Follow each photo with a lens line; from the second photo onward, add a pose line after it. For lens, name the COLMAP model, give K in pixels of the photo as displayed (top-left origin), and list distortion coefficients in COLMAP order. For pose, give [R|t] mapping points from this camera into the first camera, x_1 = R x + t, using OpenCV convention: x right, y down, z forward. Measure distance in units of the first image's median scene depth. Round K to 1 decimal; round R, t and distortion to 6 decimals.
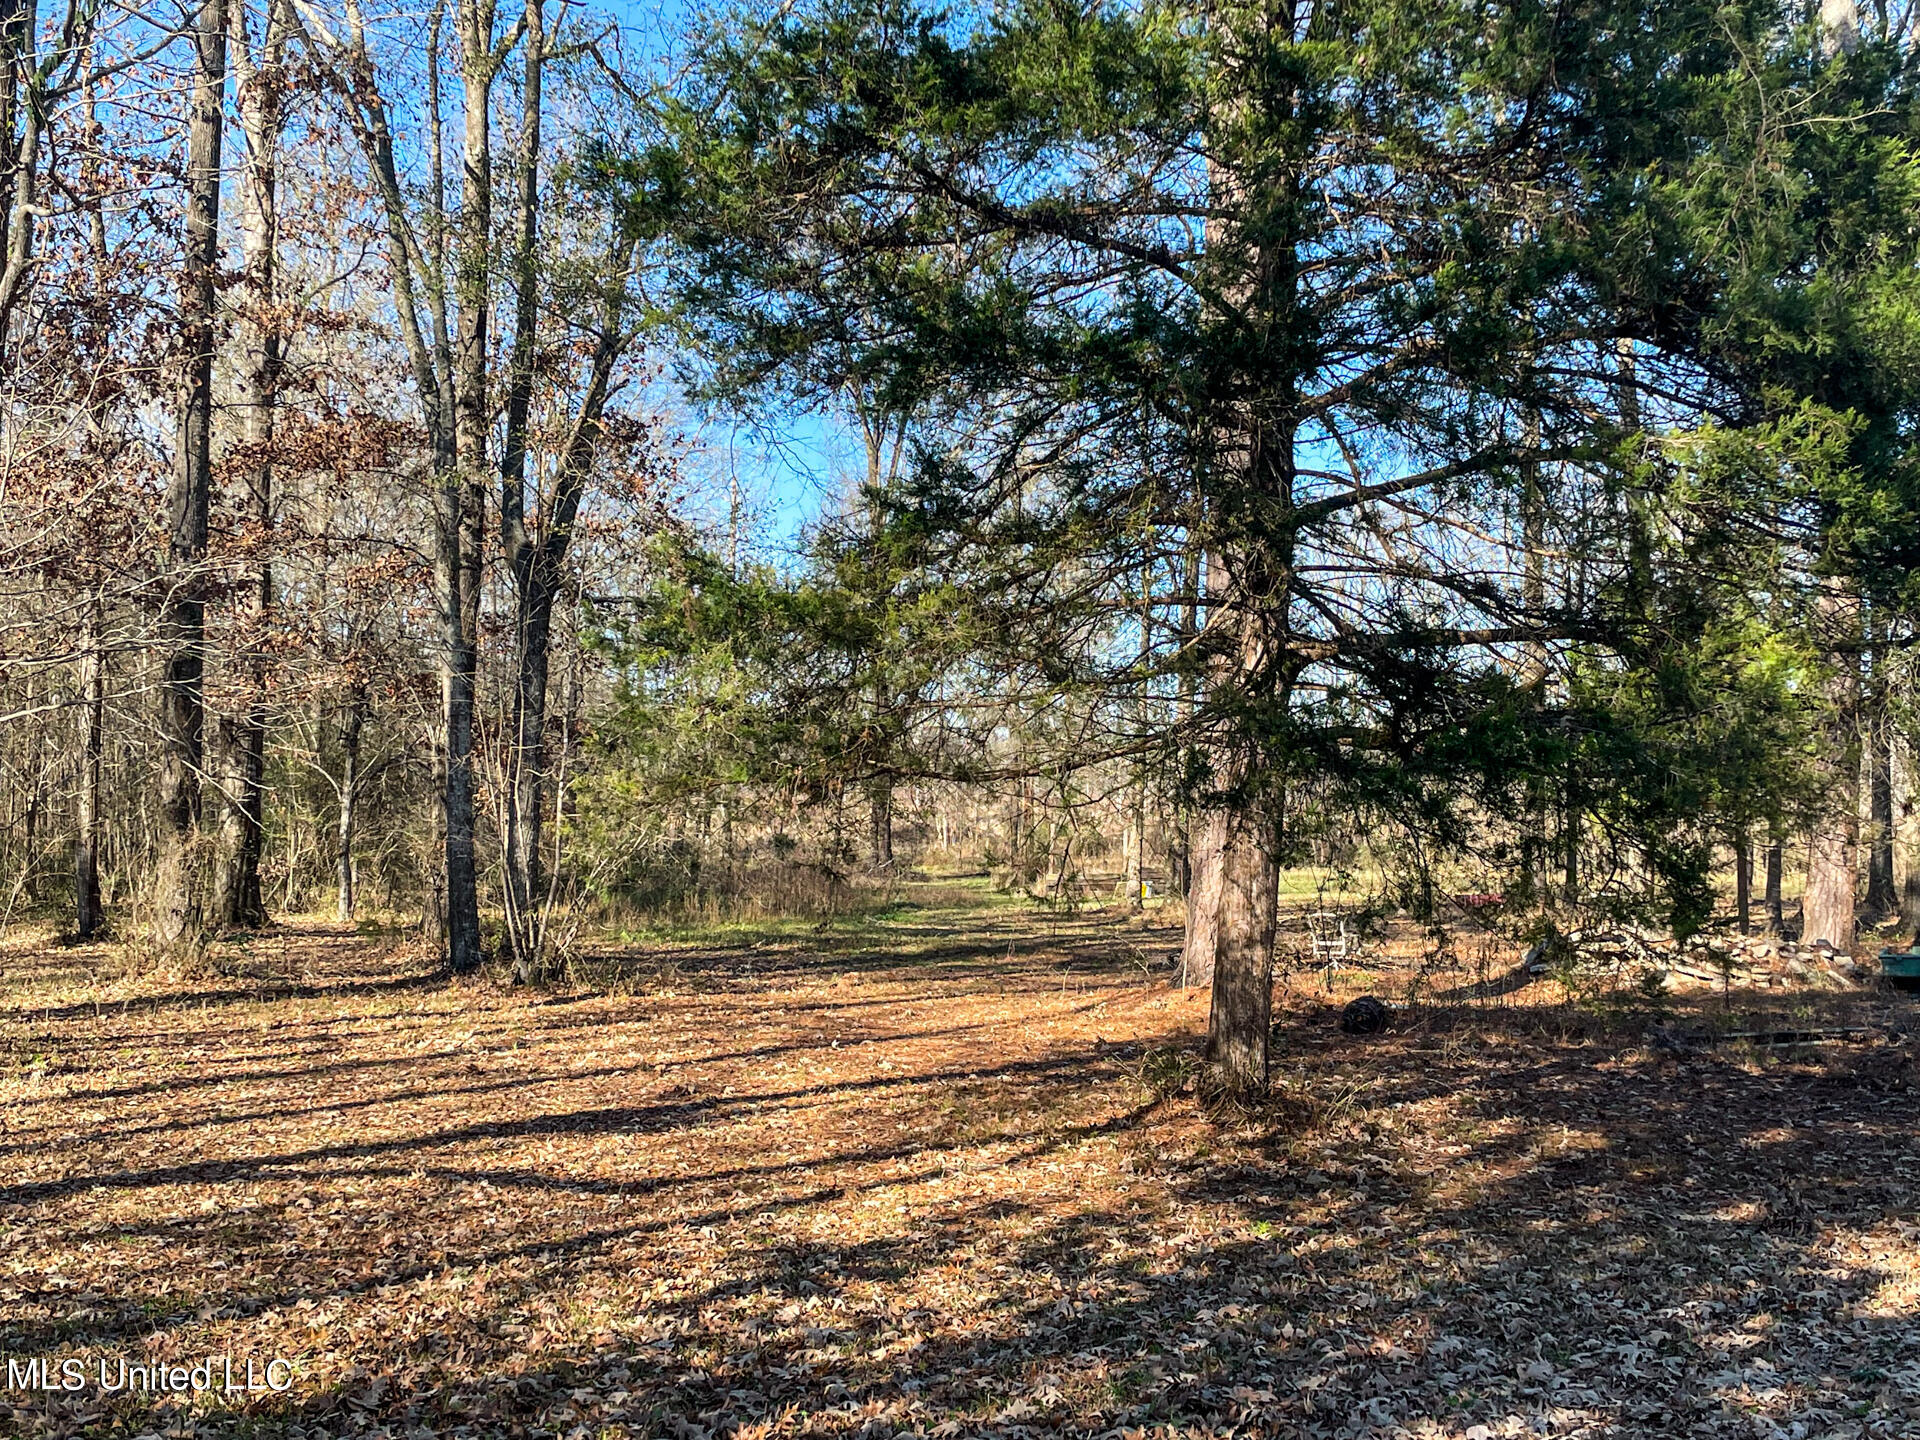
lens RADIAL K [[2179.8, 0, 960.0], [0, 2179.8, 720.0], [0, 0, 1]] dist [0.002040, 0.000833]
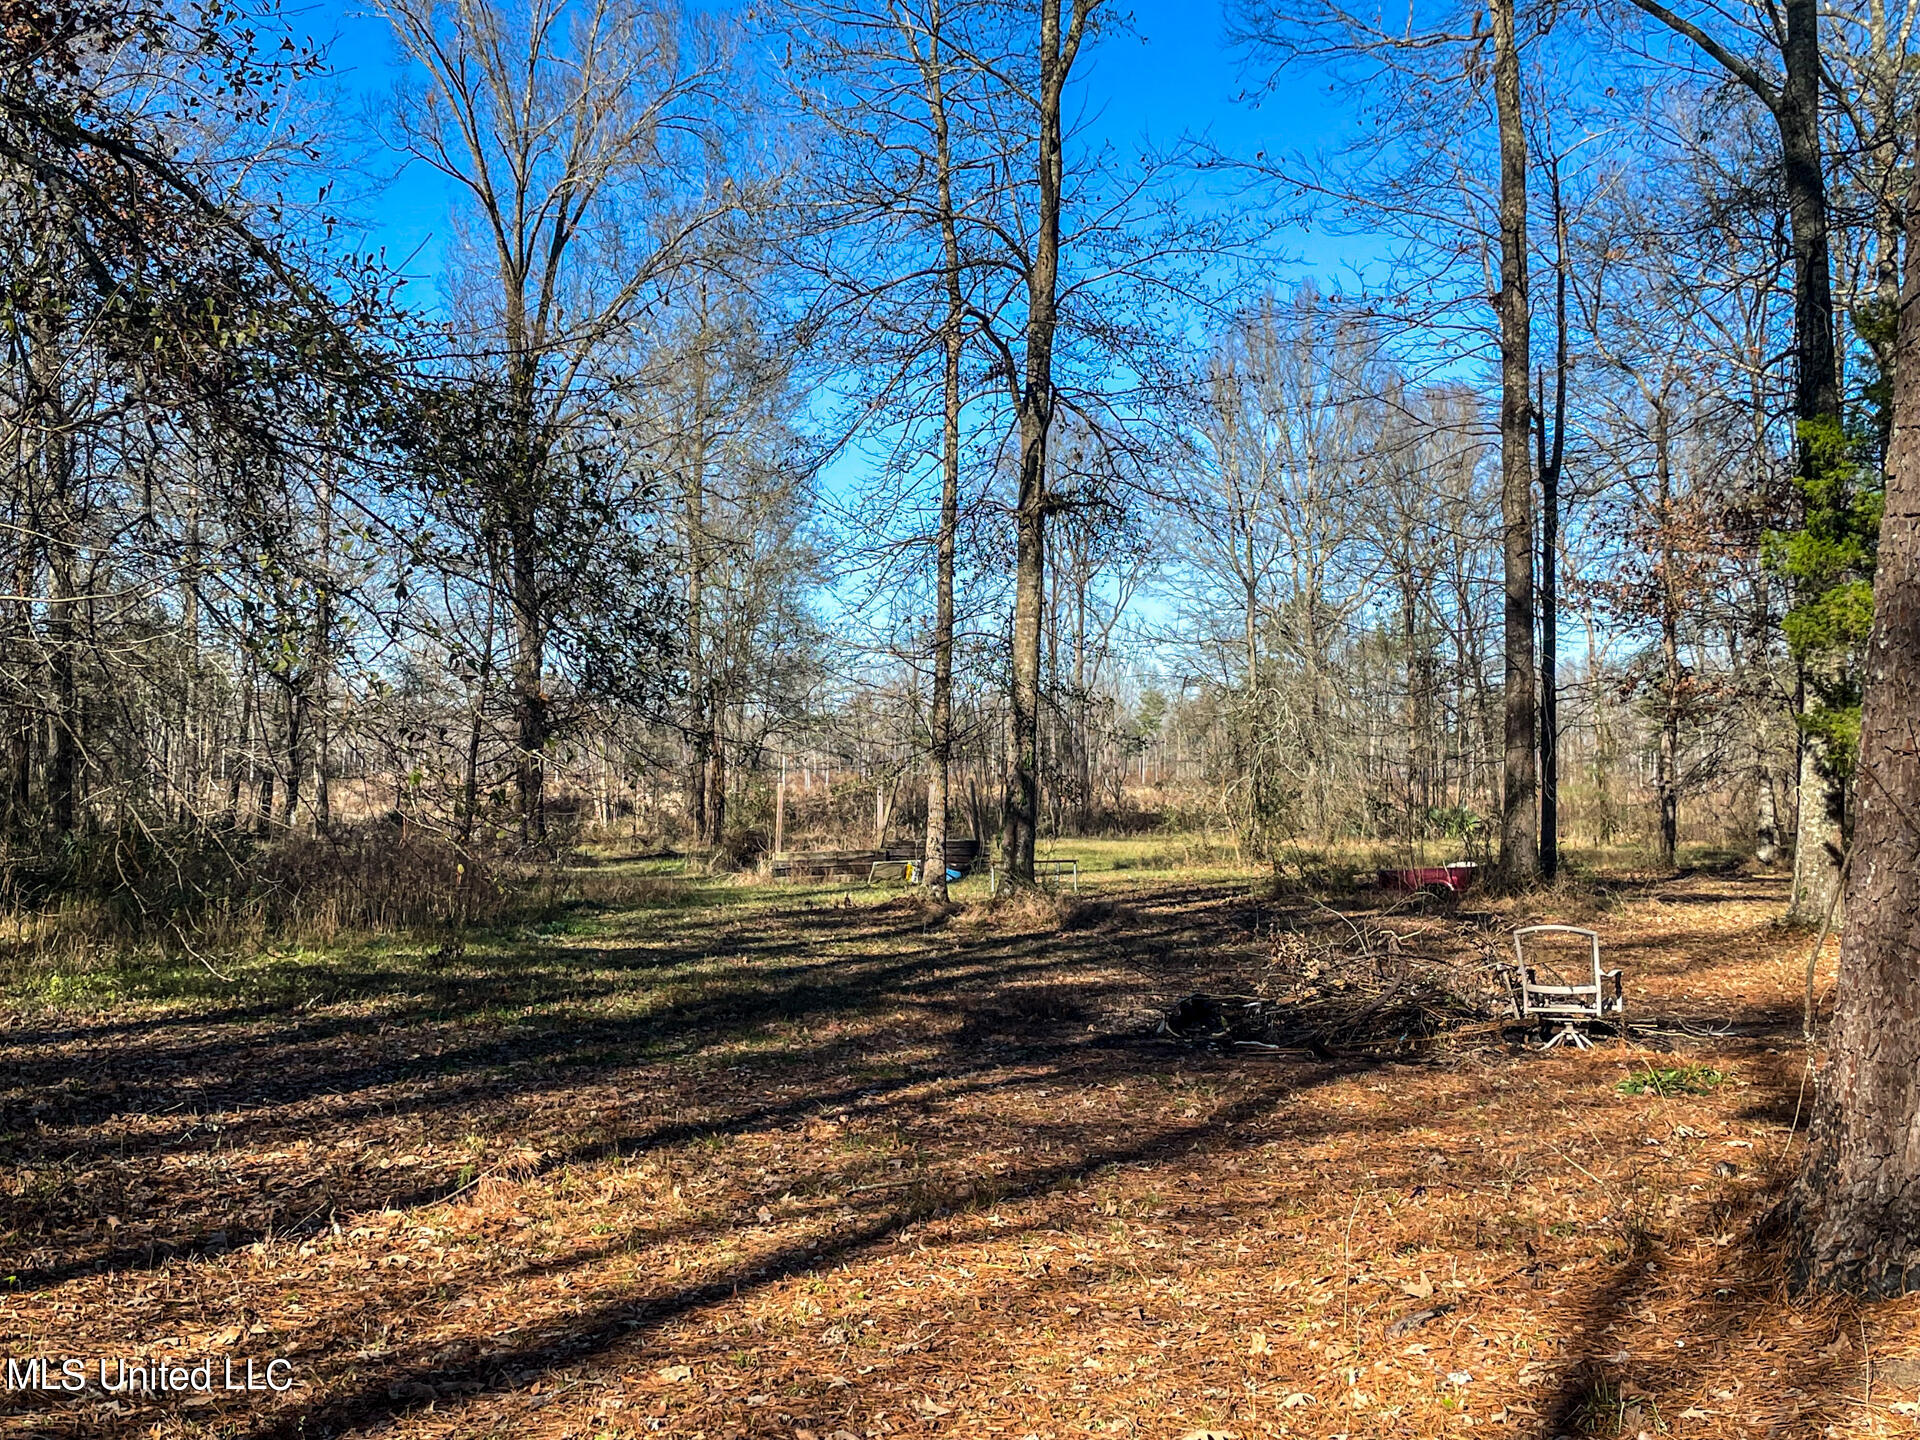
lens RADIAL K [[2179.8, 0, 960.0], [0, 2179.8, 720.0], [0, 0, 1]] dist [0.002040, 0.000833]
pose [[0.986159, -0.008520, 0.165582, -0.022151], [0.006939, 0.999925, 0.010124, 0.027070], [-0.165656, -0.008835, 0.986144, 0.379815]]
